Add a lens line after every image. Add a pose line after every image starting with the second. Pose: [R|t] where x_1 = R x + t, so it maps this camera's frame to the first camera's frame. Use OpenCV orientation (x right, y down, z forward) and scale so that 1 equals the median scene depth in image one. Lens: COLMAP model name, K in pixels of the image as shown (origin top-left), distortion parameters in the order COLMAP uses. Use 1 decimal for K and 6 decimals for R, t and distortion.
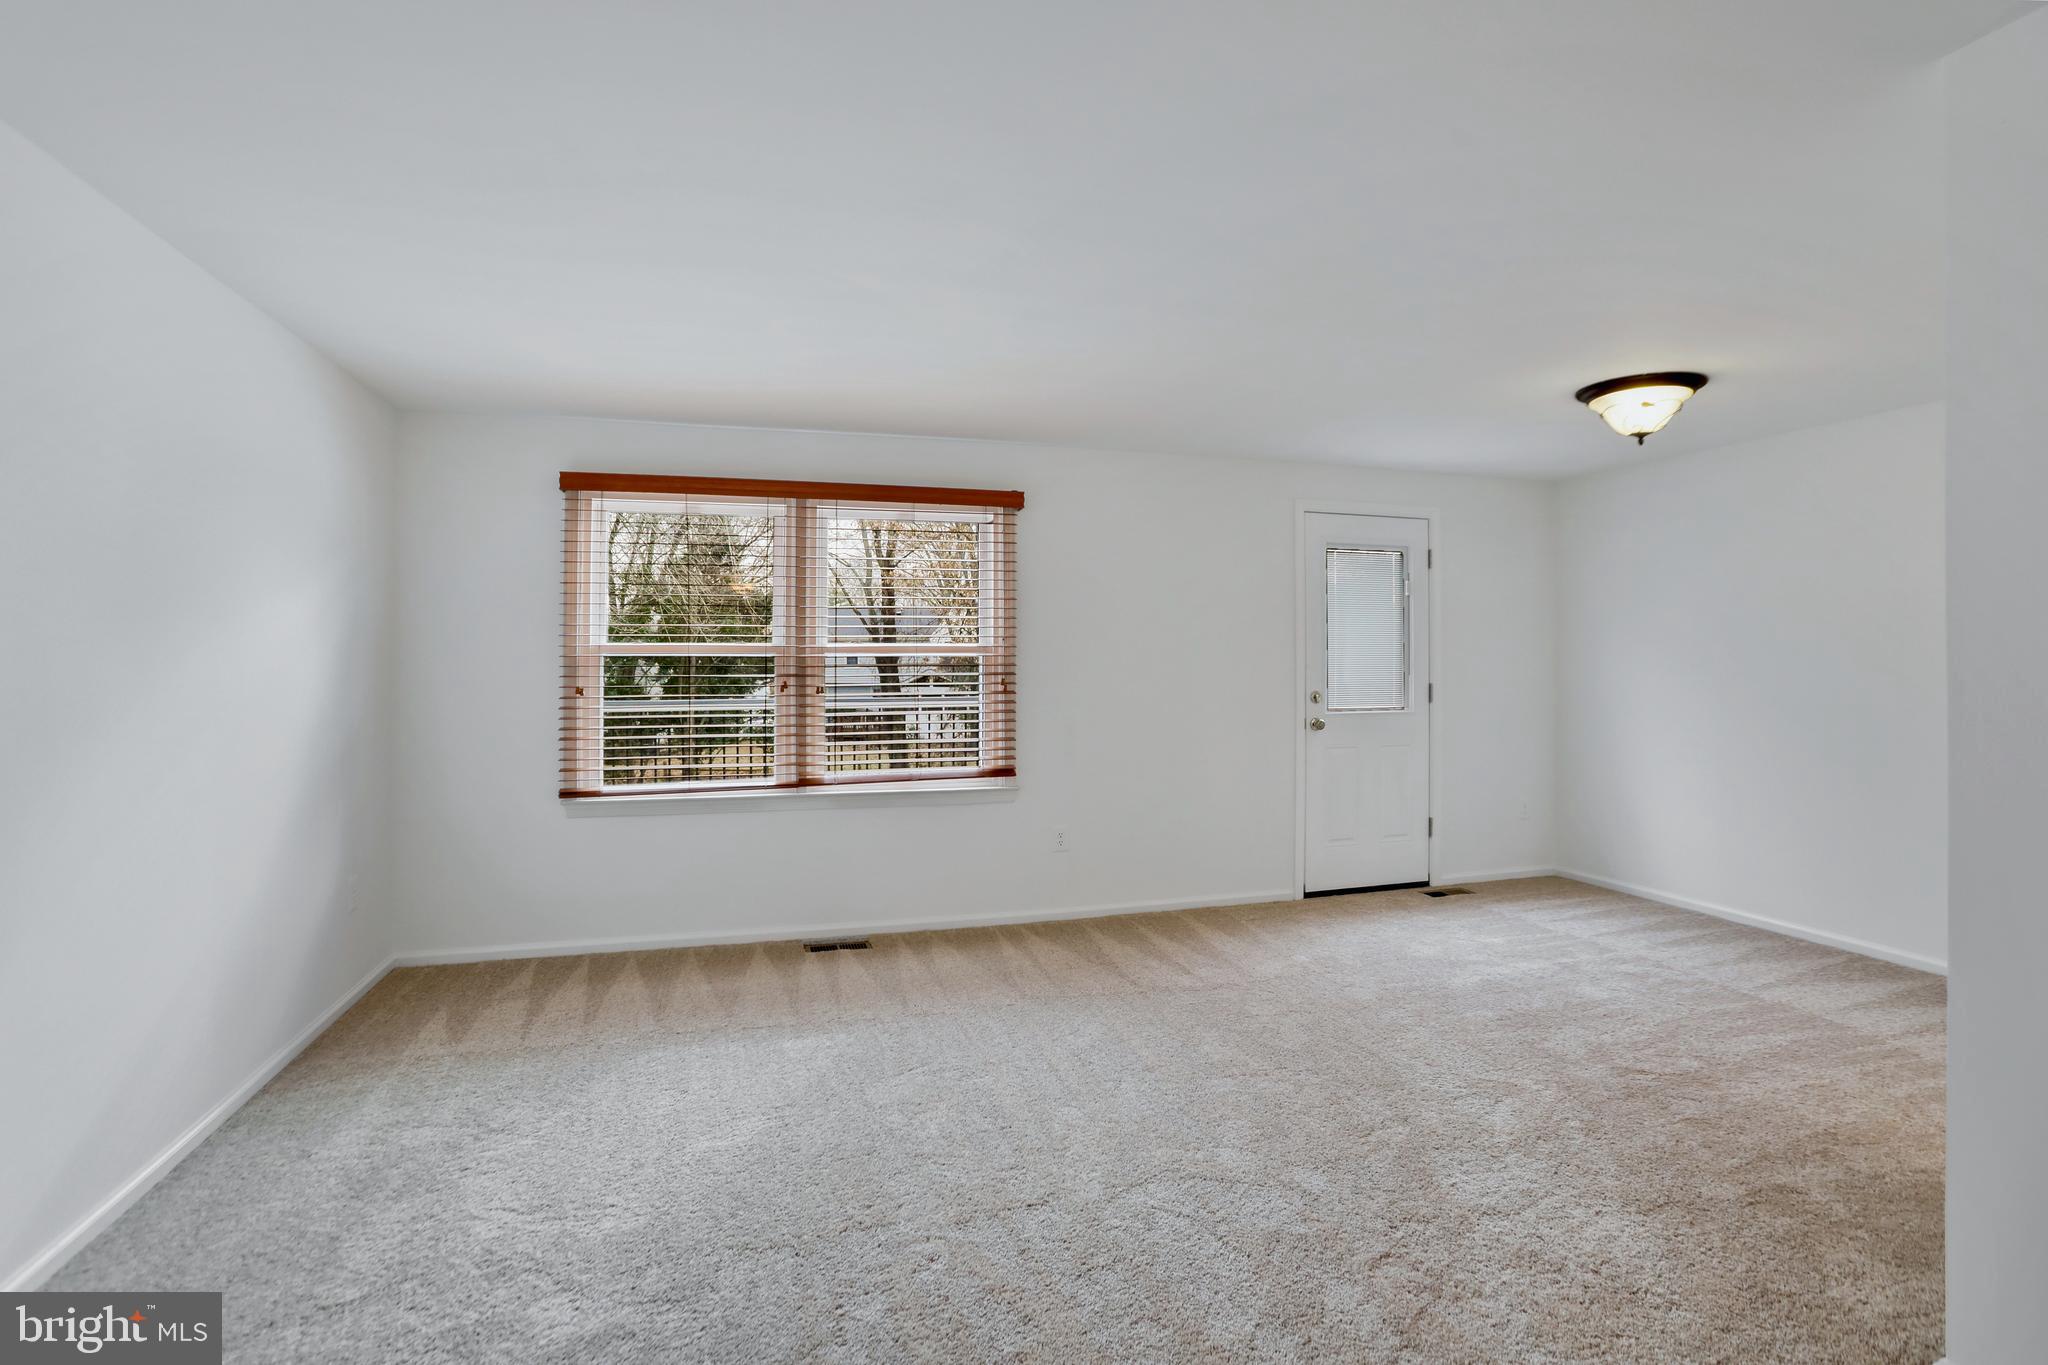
lens RADIAL K [[960.3, 0, 1010.3], [0, 960.3, 665.7], [0, 0, 1]] dist [-0.061346, 0.024199]
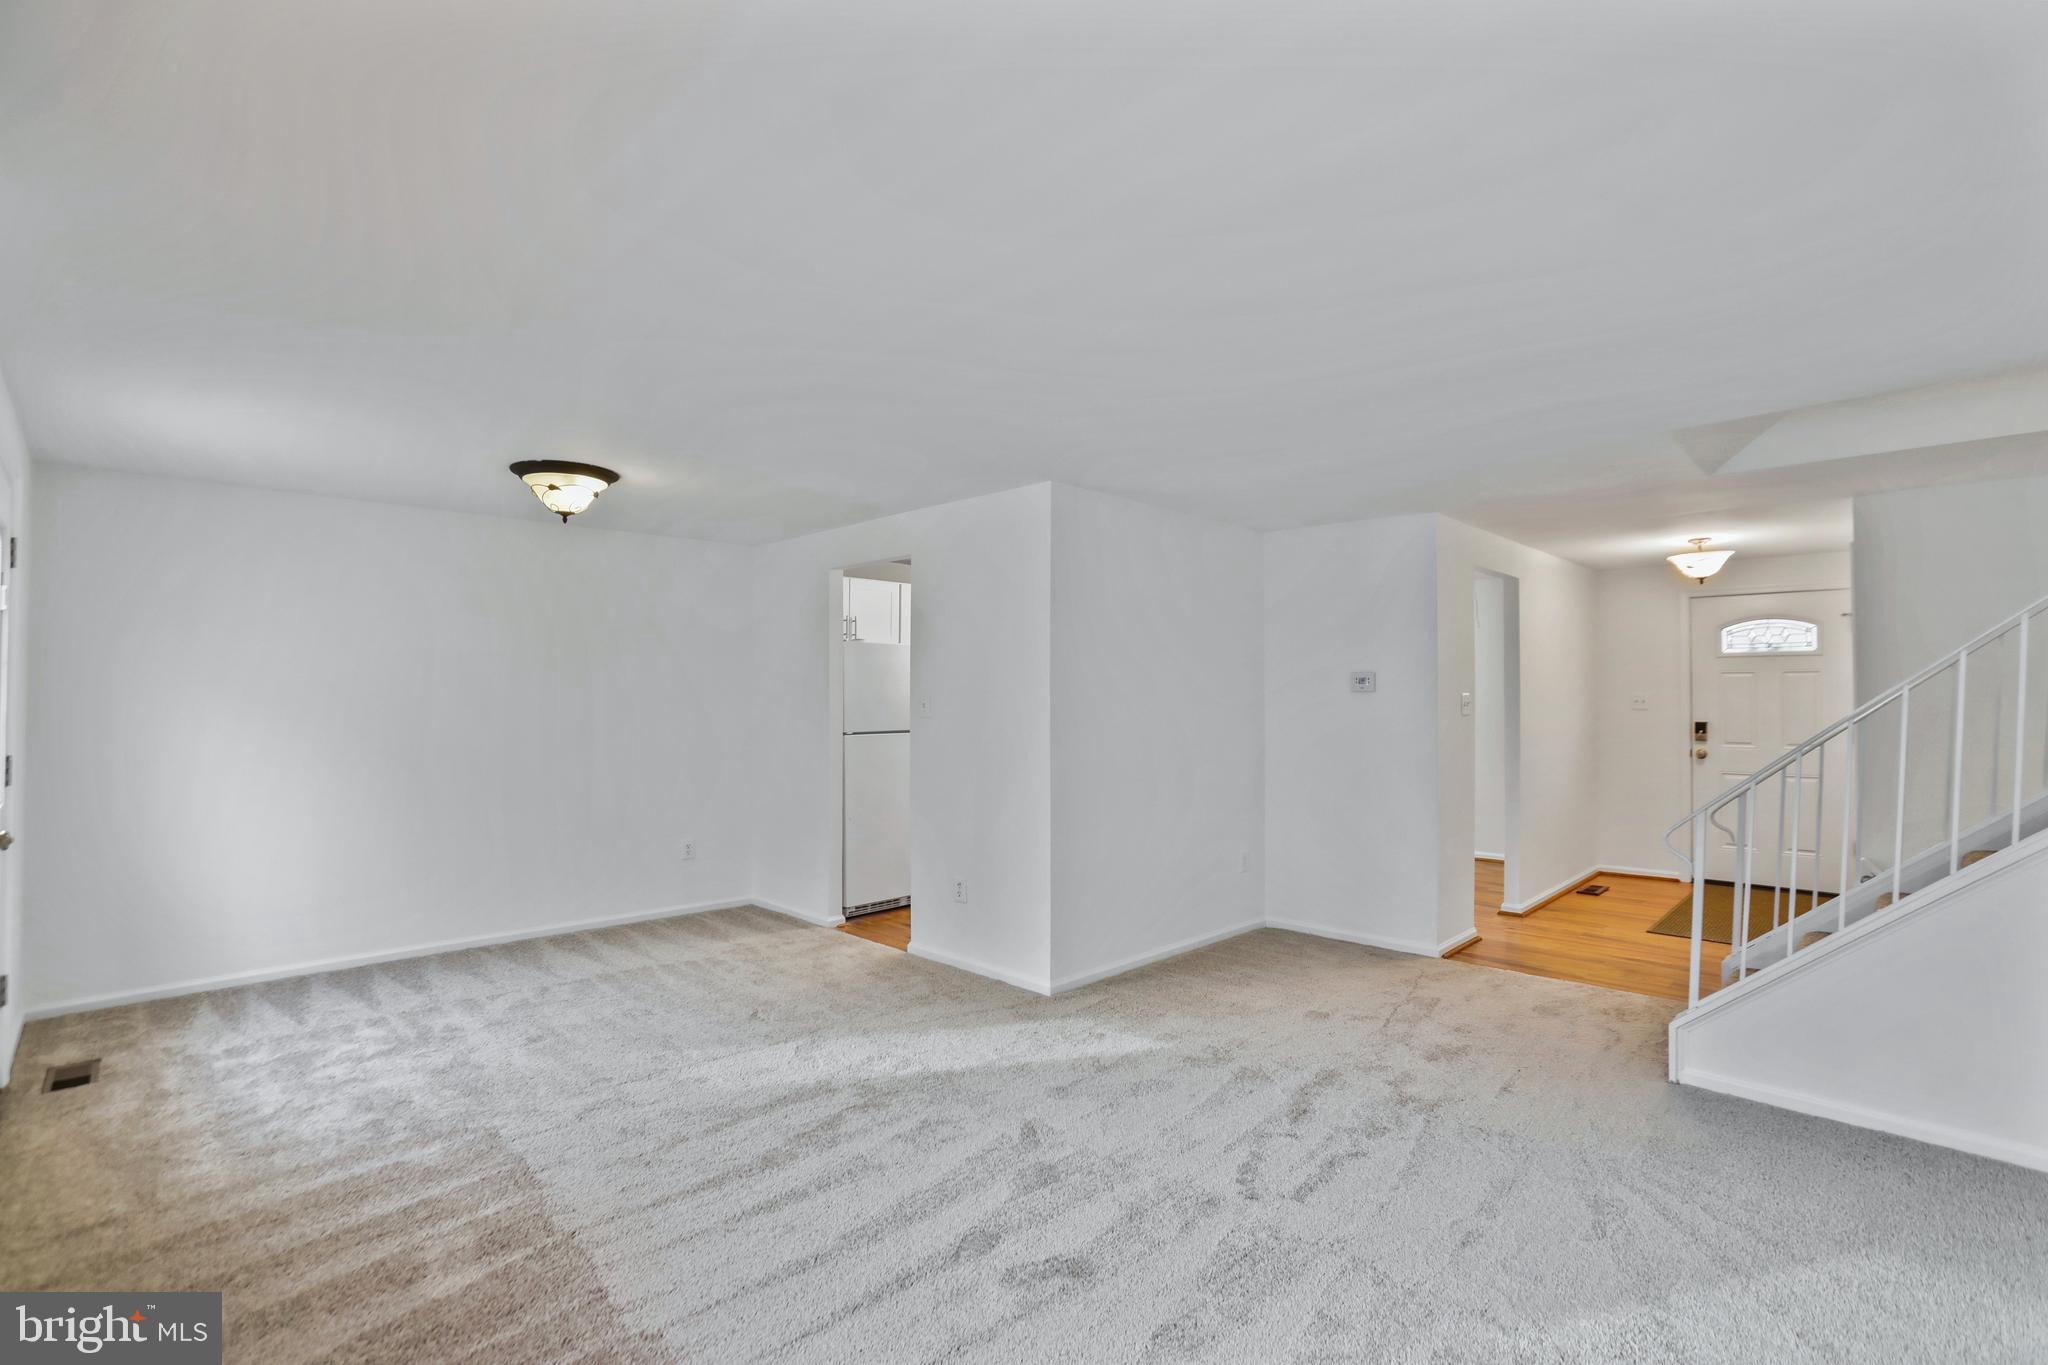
lens RADIAL K [[960.3, 0, 1024.8], [0, 960.3, 696.9], [0, 0, 1]] dist [-0.061346, 0.024199]
pose [[-0.460943, -0.008942, 0.887385, -0.534741], [0.005898, 0.999896, 0.013140, -0.033908], [-0.887410, 0.011291, -0.460842, 0.933152]]
